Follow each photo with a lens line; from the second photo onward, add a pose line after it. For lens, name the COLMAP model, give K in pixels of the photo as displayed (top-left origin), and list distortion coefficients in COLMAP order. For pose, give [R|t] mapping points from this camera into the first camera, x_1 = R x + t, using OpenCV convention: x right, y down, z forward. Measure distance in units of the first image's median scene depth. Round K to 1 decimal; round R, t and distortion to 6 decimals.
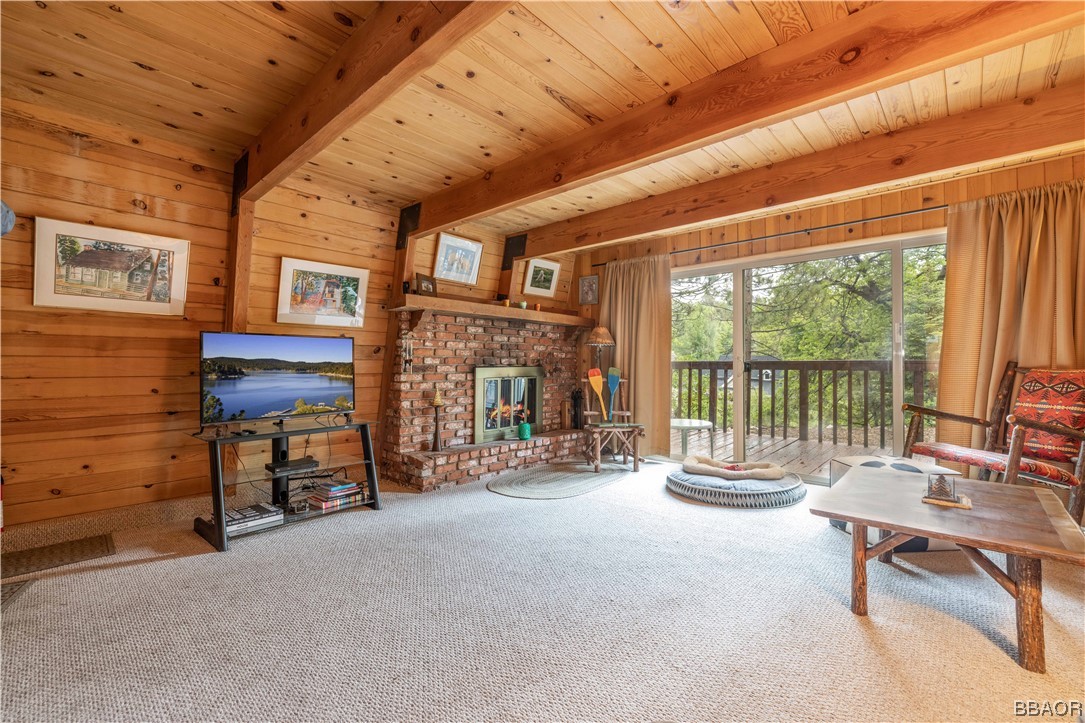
lens RADIAL K [[466.8, 0, 539.4], [0, 466.8, 362.7], [0, 0, 1]] dist [-0.007403, -0.000021]
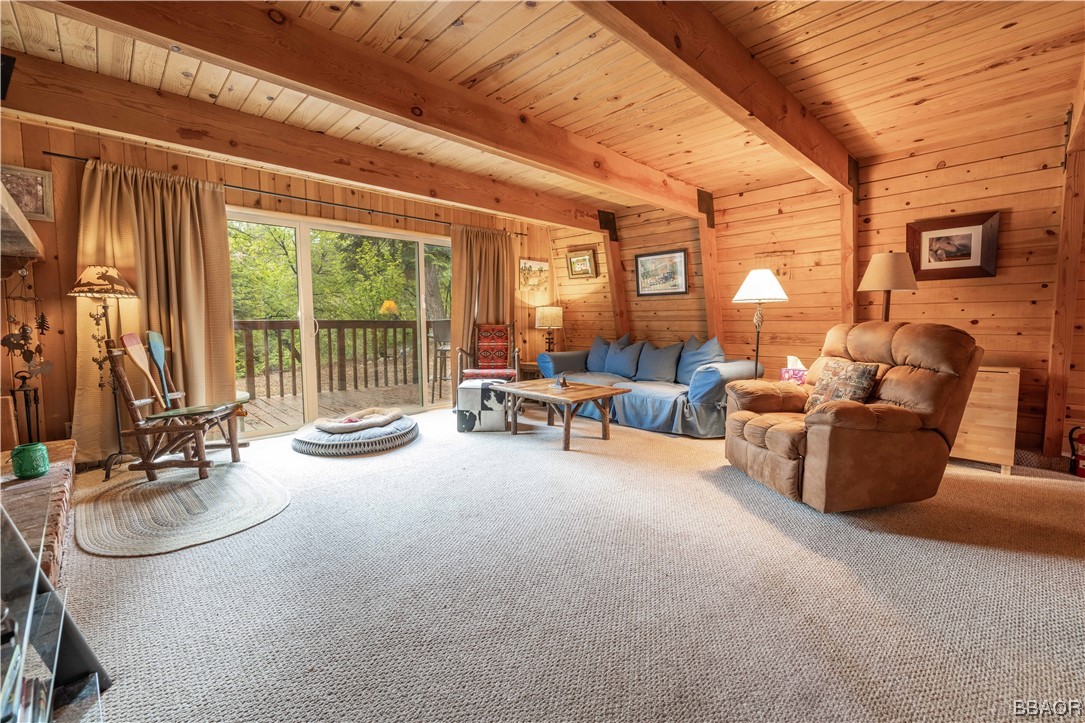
lens RADIAL K [[466.8, 0, 539.8], [0, 466.8, 356.4], [0, 0, 1]] dist [-0.007403, -0.000021]
pose [[0.028714, -0.071339, 0.997039, -0.695108], [0.008665, 0.997430, 0.071118, 0.006183], [-0.999550, 0.006598, 0.029258, 0.599038]]
